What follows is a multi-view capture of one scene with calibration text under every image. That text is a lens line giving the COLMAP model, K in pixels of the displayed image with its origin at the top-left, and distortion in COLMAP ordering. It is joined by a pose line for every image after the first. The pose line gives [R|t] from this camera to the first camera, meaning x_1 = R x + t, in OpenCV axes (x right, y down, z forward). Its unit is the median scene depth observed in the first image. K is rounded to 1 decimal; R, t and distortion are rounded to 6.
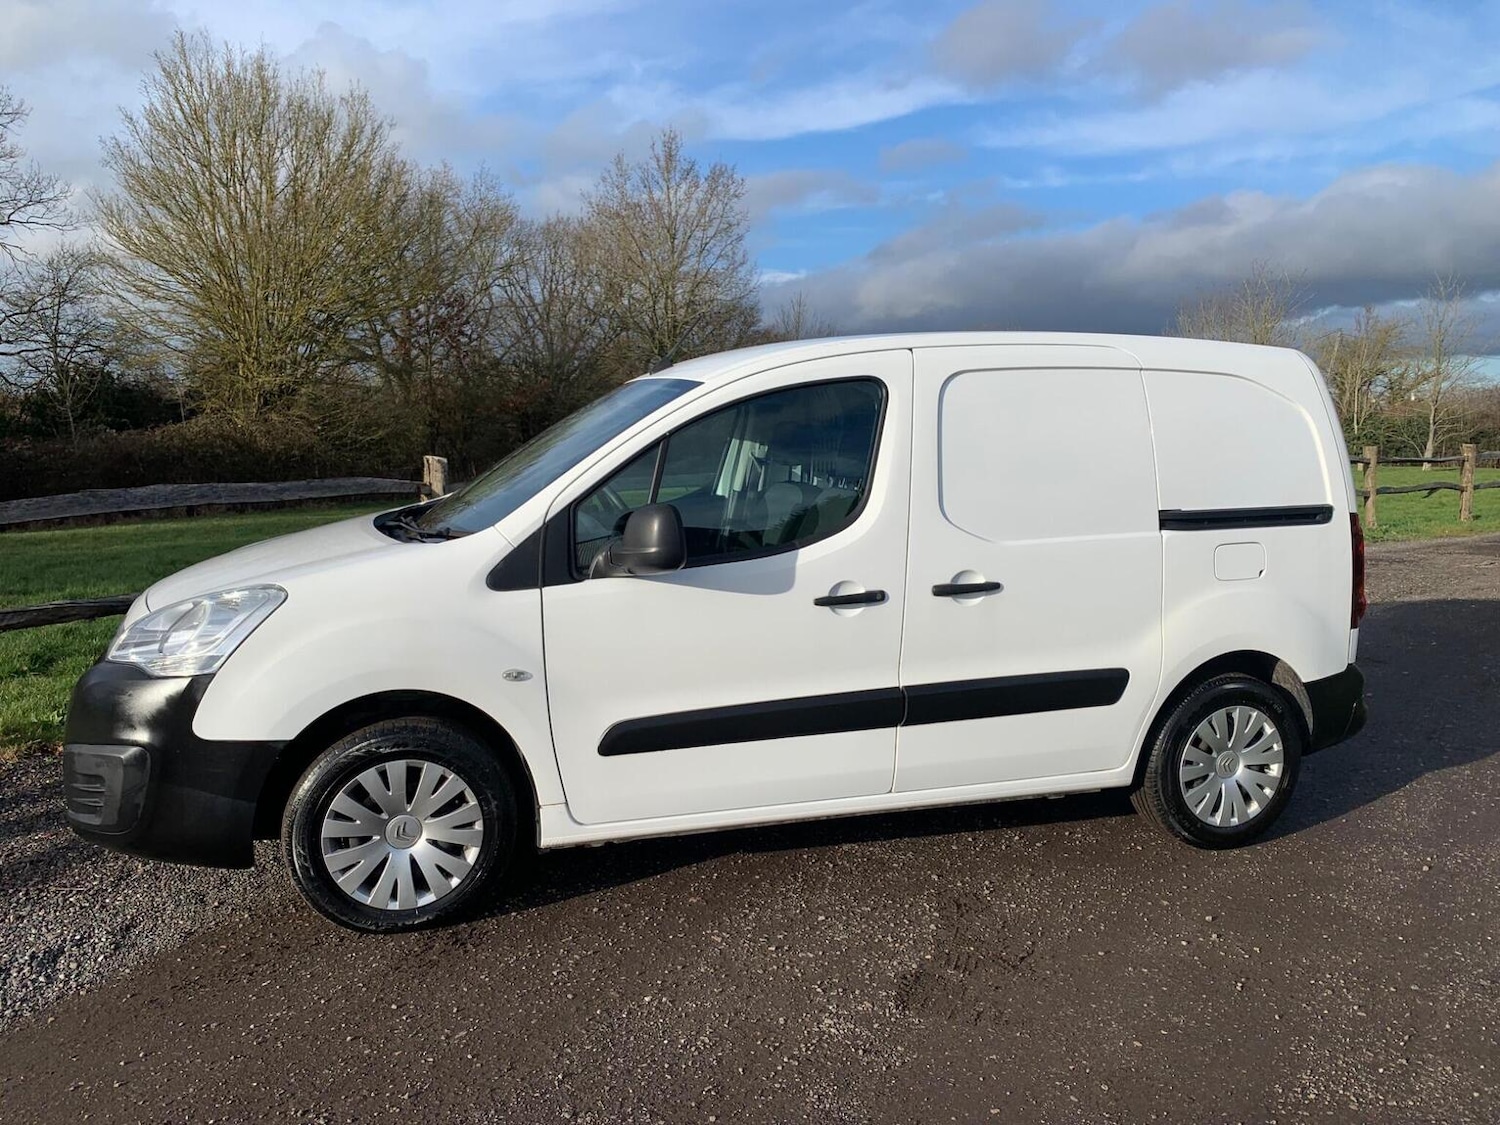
lens RADIAL K [[1148.1, 0, 753.2], [0, 1148.1, 573.2], [0, 0, 1]] dist [0.006857, -0.008509]
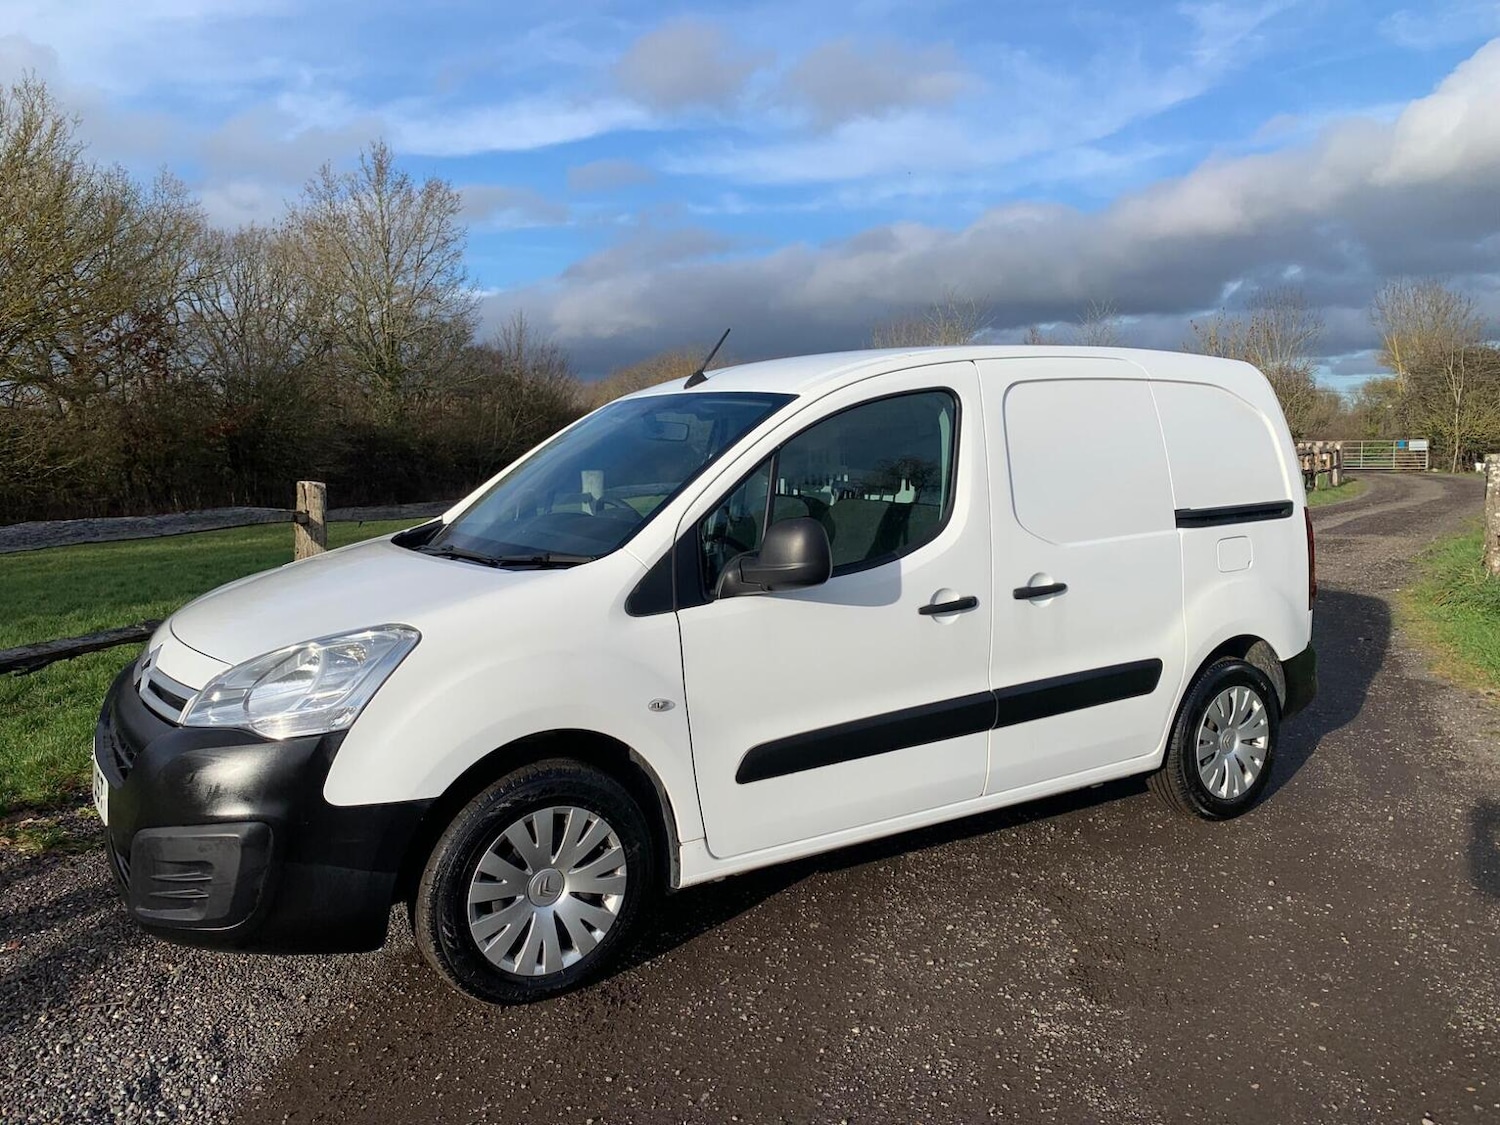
lens RADIAL K [[1147.3, 0, 749.3], [0, 1147.3, 553.3], [0, 0, 1]] dist [0.008237, -0.009337]
pose [[0.967057, -0.043158, 0.250875, -0.312086], [0.051271, 0.998349, -0.025887, -0.006420], [-0.249344, 0.037897, 0.967673, 0.058711]]
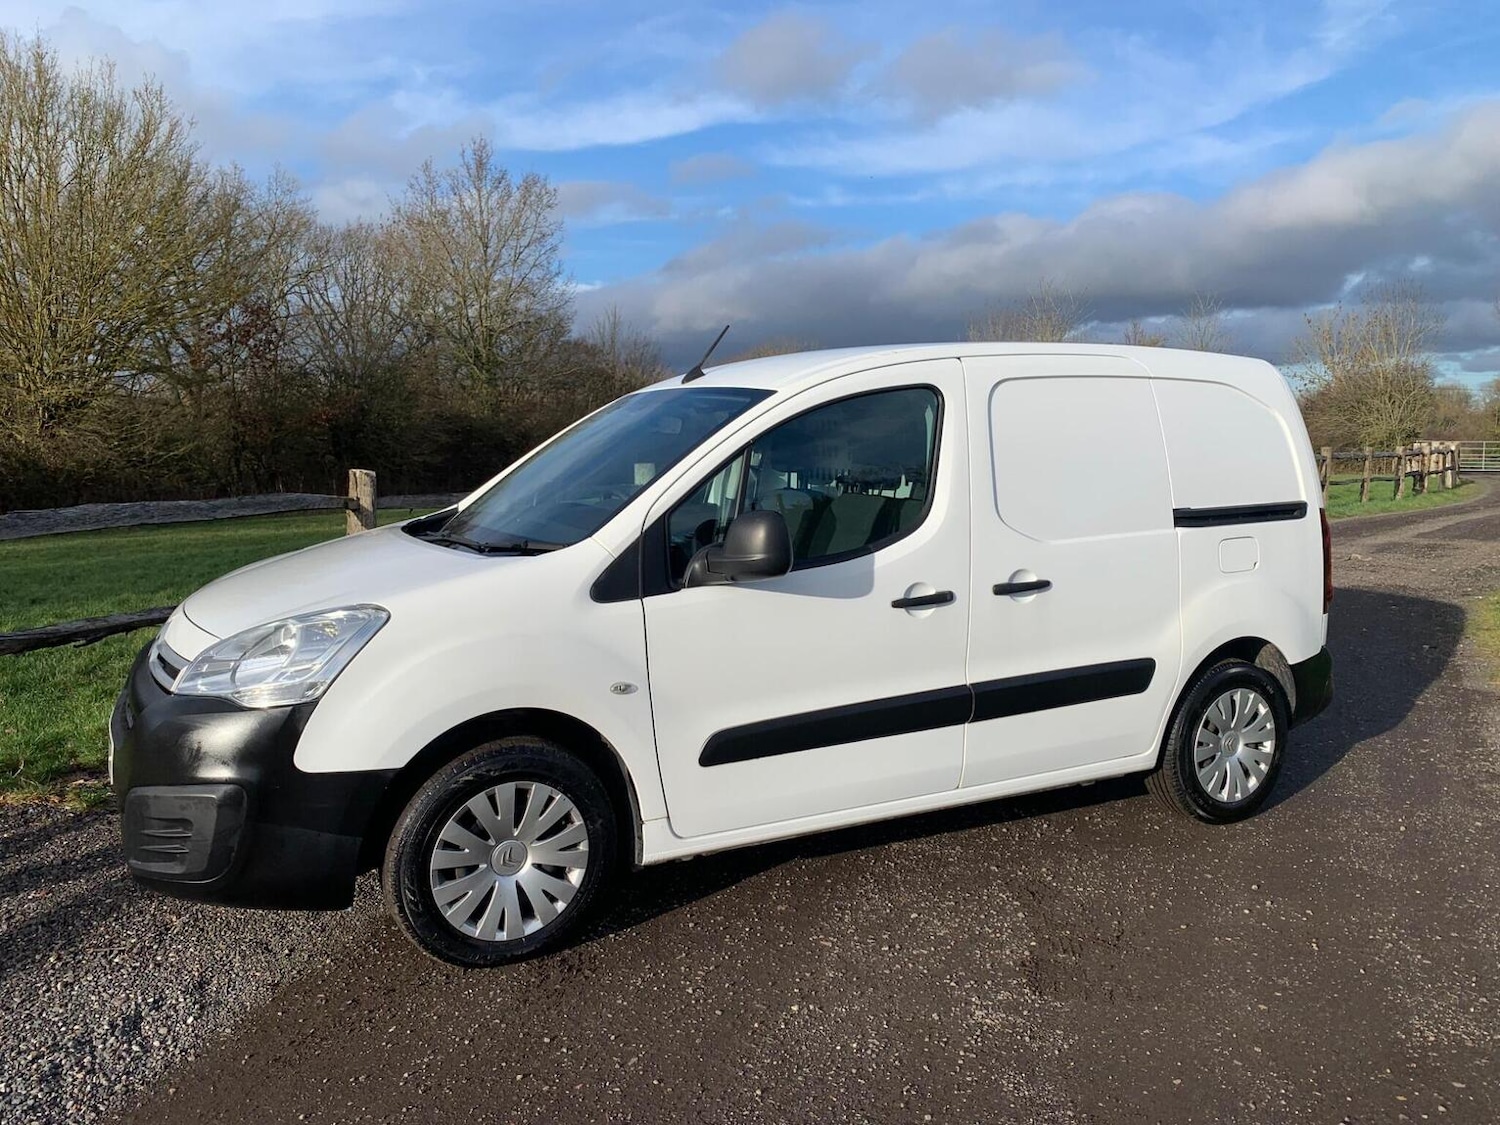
lens RADIAL K [[1147.3, 0, 749.3], [0, 1147.3, 553.3], [0, 0, 1]] dist [0.008237, -0.009337]
pose [[0.985212, -0.026085, 0.169342, -0.224043], [0.030480, 0.999261, -0.023405, -0.000453], [-0.168606, 0.028221, 0.985279, 0.012515]]
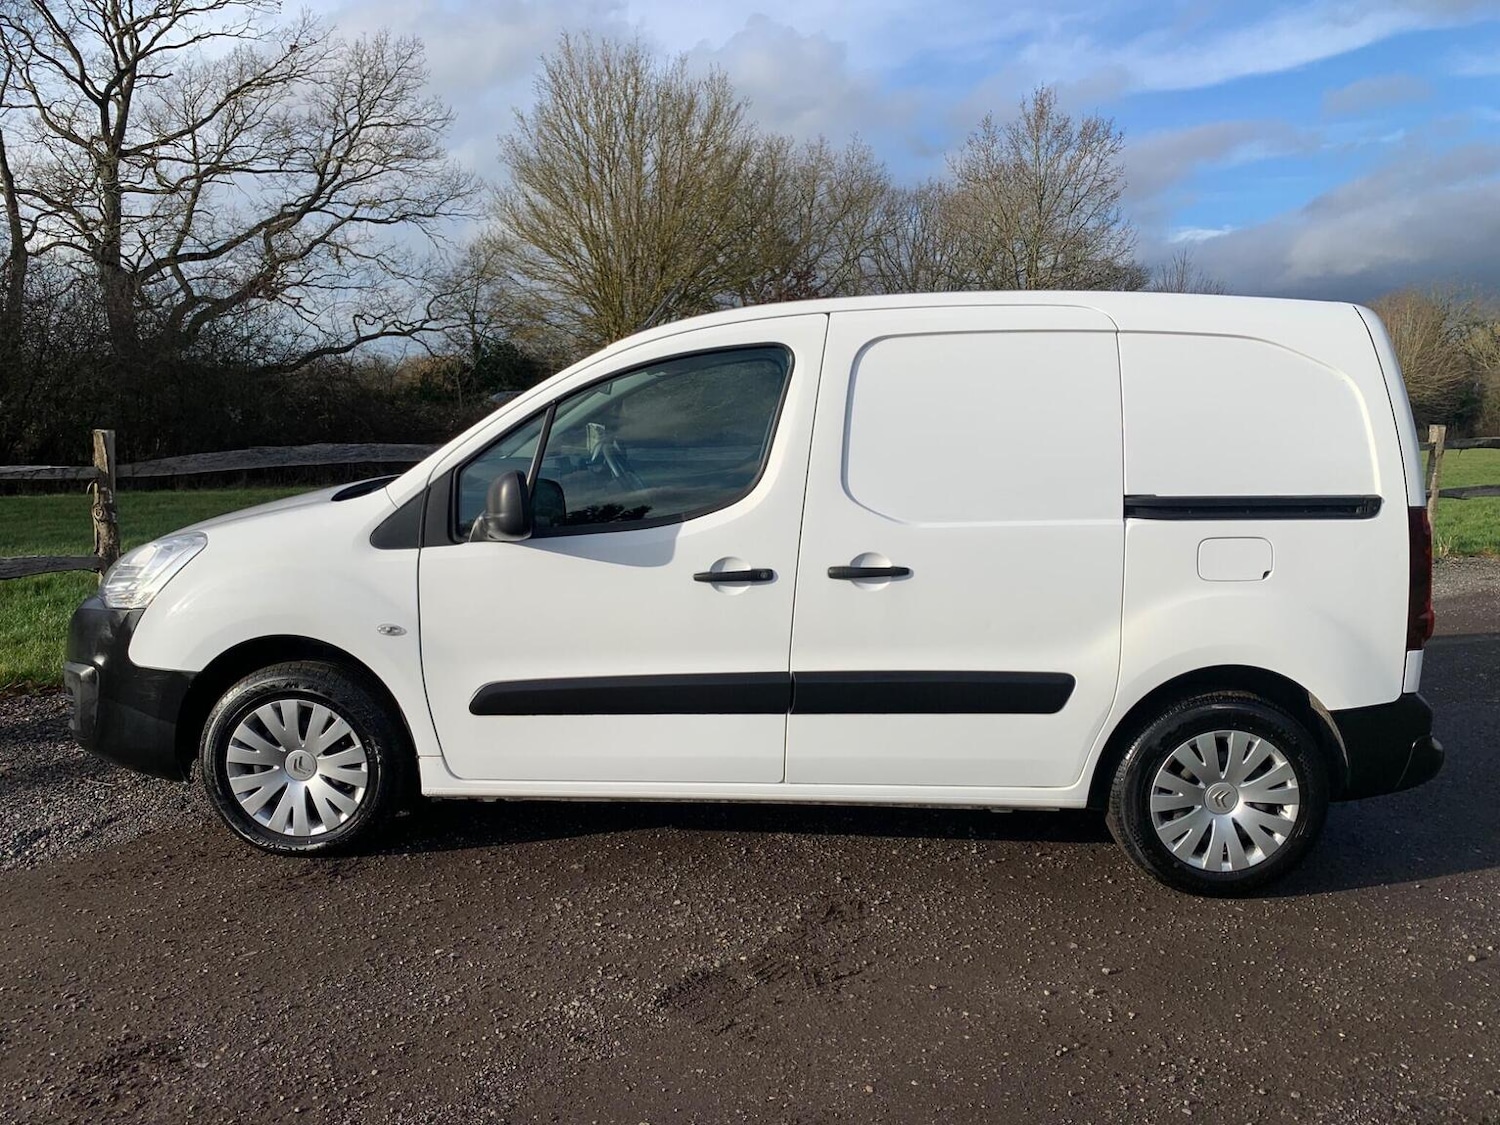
lens RADIAL K [[1149.4, 0, 754.6], [0, 1149.4, 566.3], [0, 0, 1]] dist [0.001245, 0.000638]
pose [[0.943652, 0.054416, -0.326436, 0.382221], [-0.047832, 0.998458, 0.028166, -0.012464], [0.327465, -0.010965, 0.944800, 0.096779]]
